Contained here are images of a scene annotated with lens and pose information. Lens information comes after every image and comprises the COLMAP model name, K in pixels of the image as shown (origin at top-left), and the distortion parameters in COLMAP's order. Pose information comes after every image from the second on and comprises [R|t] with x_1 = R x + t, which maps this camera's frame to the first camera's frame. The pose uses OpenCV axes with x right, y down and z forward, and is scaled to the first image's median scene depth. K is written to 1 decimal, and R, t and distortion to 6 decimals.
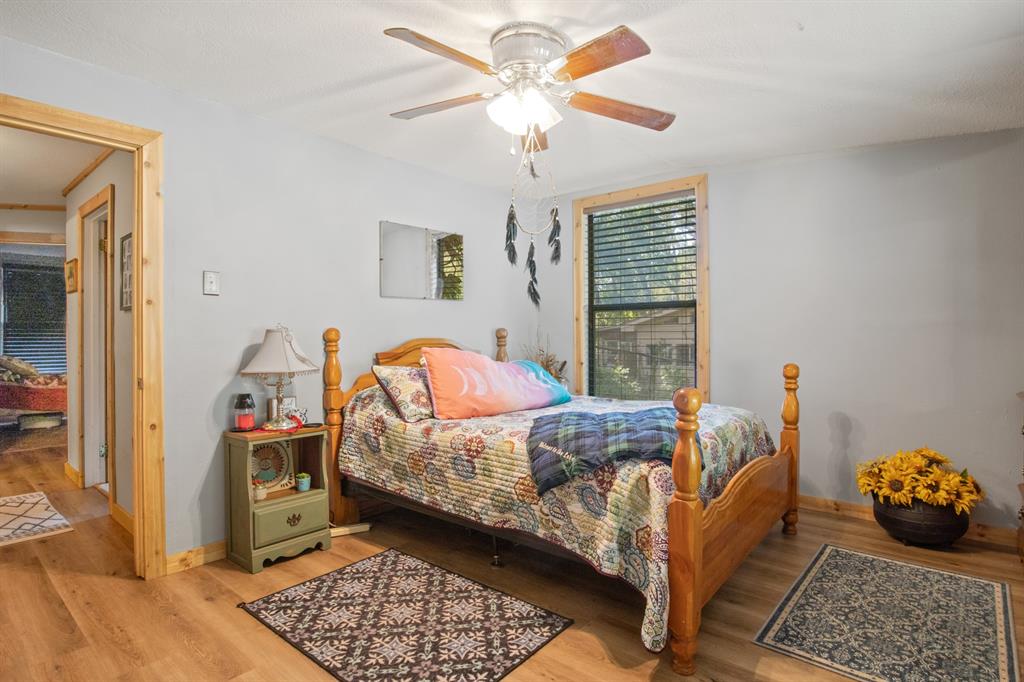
lens RADIAL K [[535.9, 0, 513.8], [0, 535.9, 341.1], [0, 0, 1]] dist [0.033104, 0.000799]
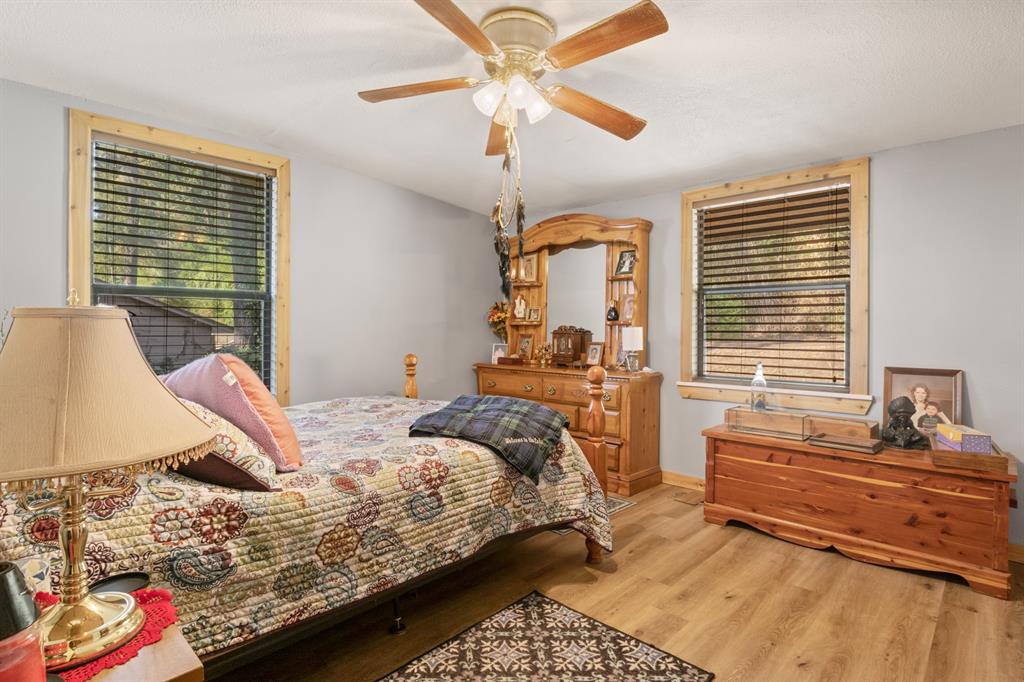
lens RADIAL K [[535.9, 0, 513.1], [0, 535.9, 331.6], [0, 0, 1]] dist [0.033104, 0.000799]
pose [[0.057106, -0.003218, 0.998363, -0.851855], [0.015592, 0.999876, 0.002331, -0.008824], [-0.998246, 0.015433, 0.057149, 0.847434]]
